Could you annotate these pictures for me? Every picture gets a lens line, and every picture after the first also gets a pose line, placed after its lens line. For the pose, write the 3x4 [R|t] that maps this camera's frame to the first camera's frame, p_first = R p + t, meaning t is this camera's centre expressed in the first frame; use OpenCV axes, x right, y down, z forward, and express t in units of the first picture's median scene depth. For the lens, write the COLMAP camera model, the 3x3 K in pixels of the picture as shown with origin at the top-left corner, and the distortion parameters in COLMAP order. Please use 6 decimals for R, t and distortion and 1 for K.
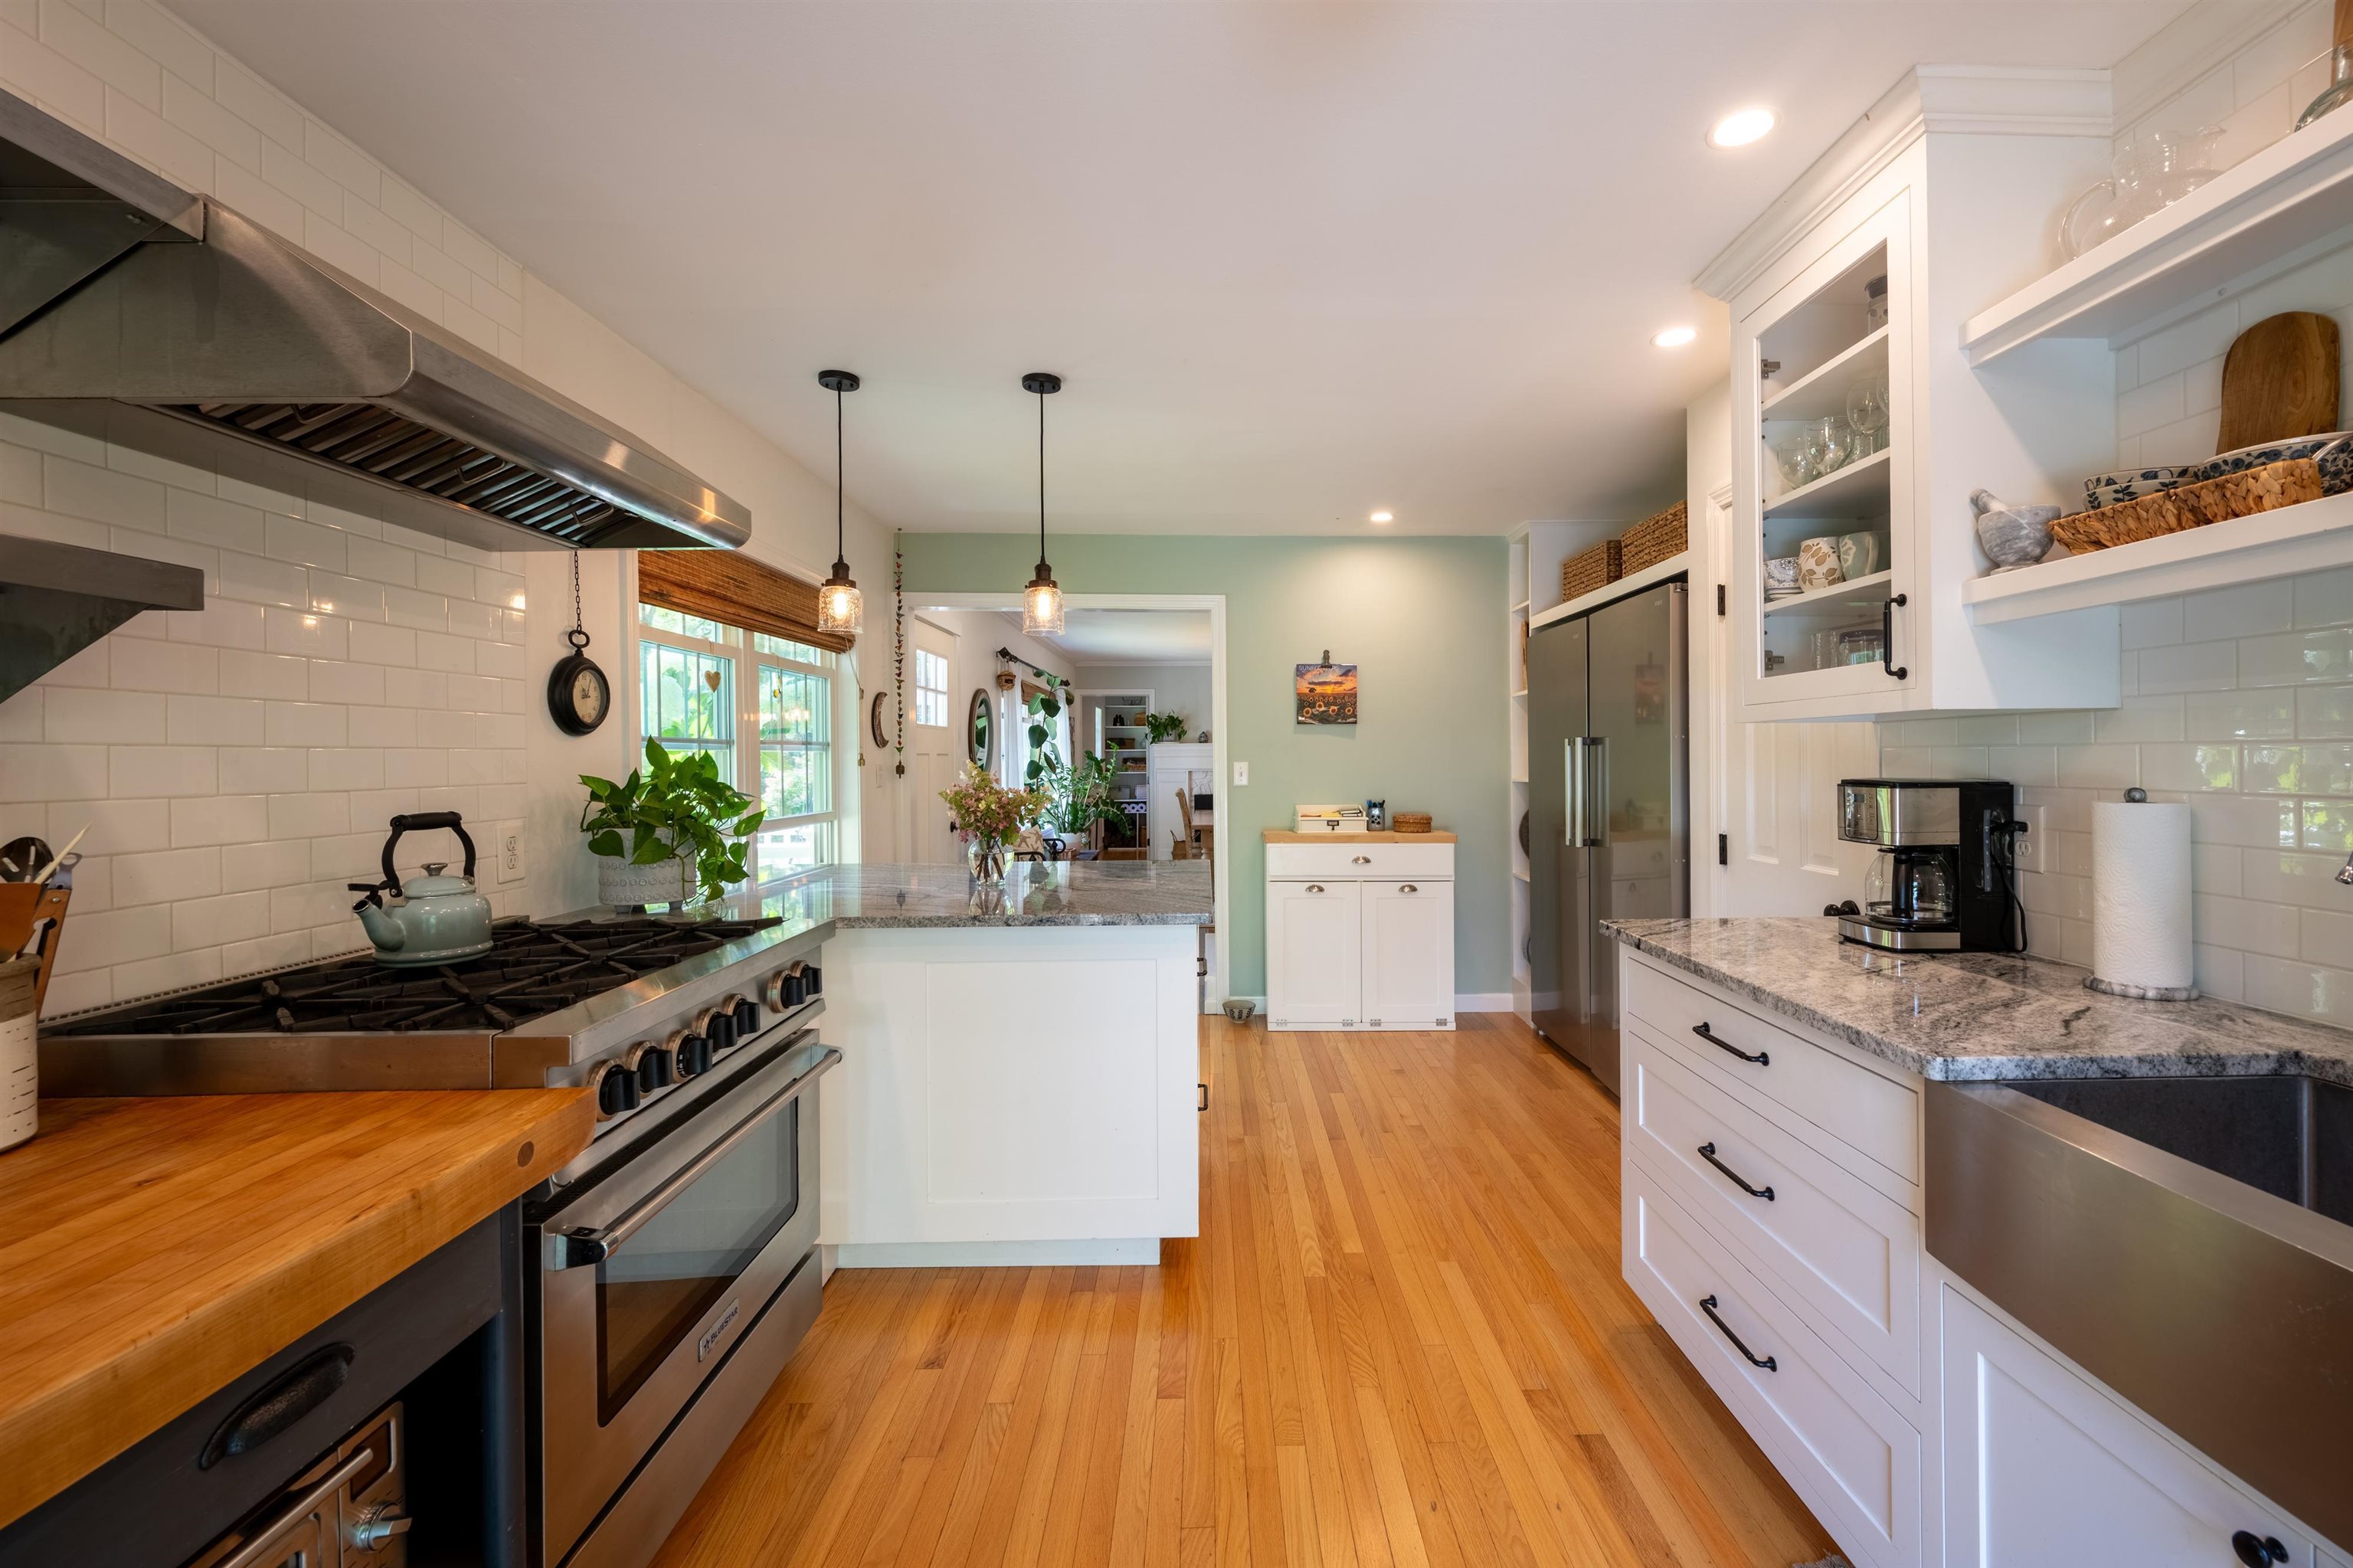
lens RADIAL K [[964.7, 0, 1176.9], [0, 964.7, 755.3], [0, 0, 1]] dist [-0.000738, -0.000062]
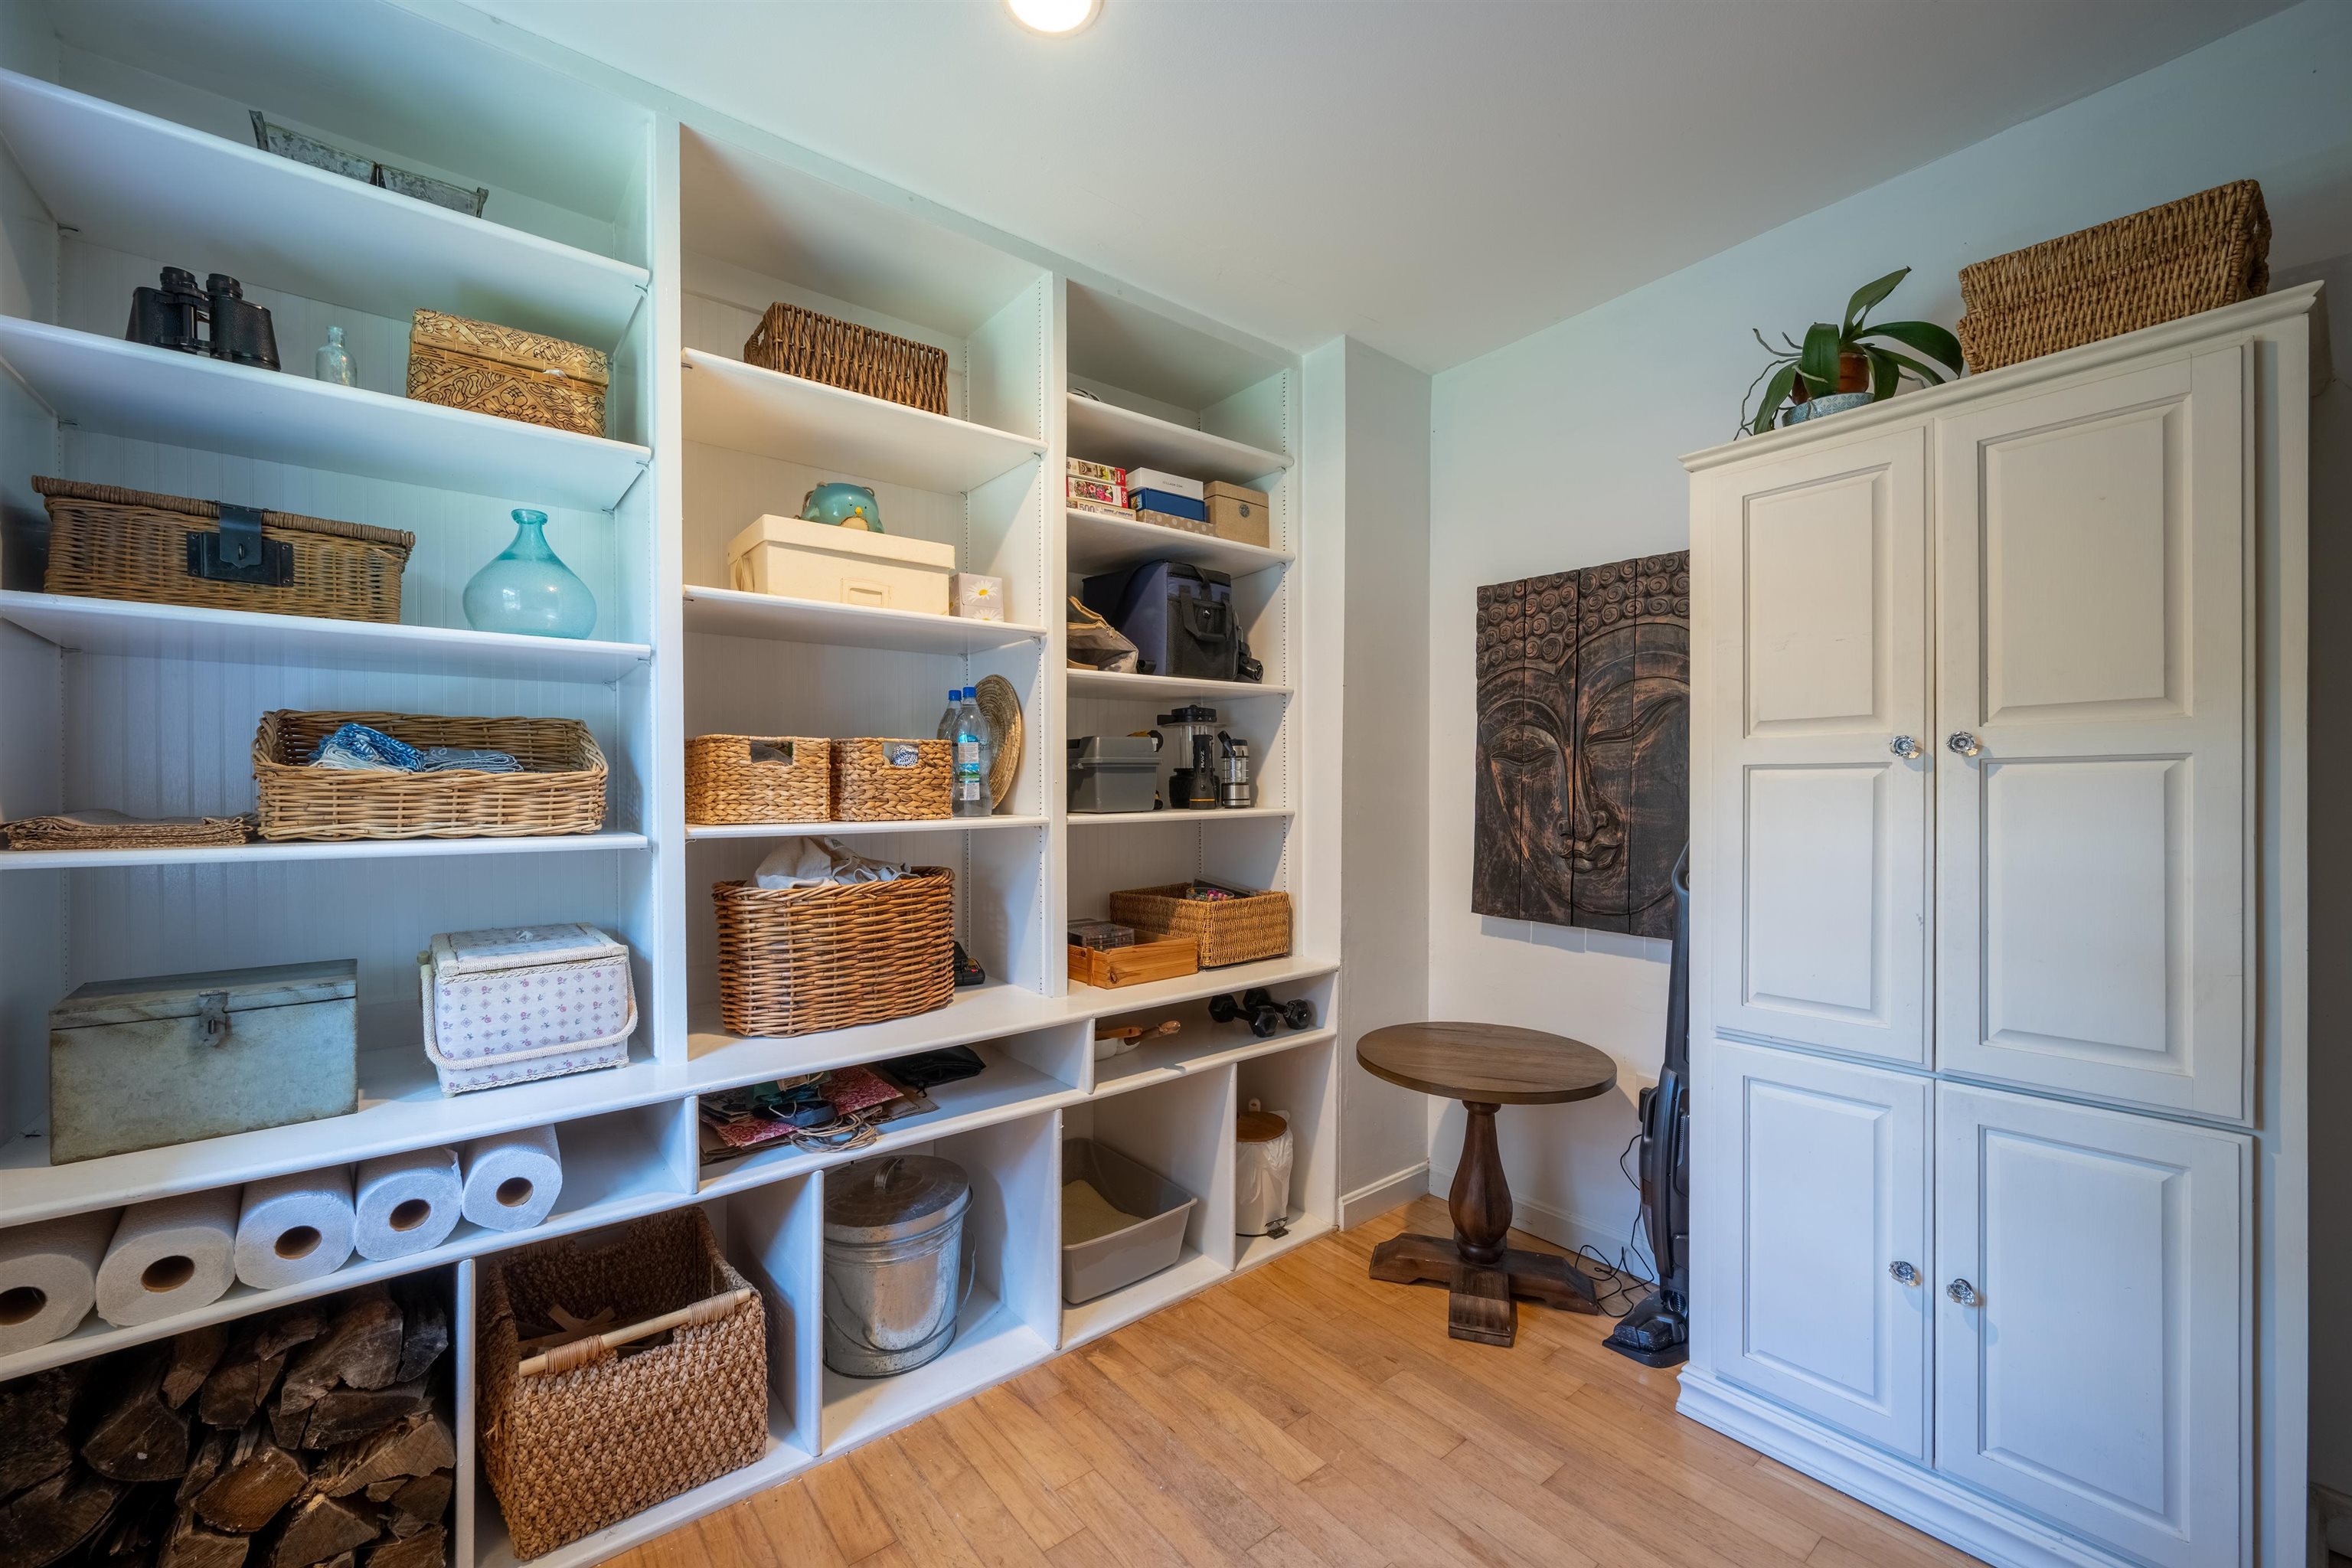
lens RADIAL K [[935.0, 0, 1176.0], [0, 935.0, 784.0], [0, 0, 1]] dist [-0.002477, -0.000246]
pose [[0.759655, 0.006368, 0.650295, -0.046869], [-0.005757, 0.999979, -0.003068, 0.010694], [-0.650301, -0.001413, 0.759675, 0.863469]]
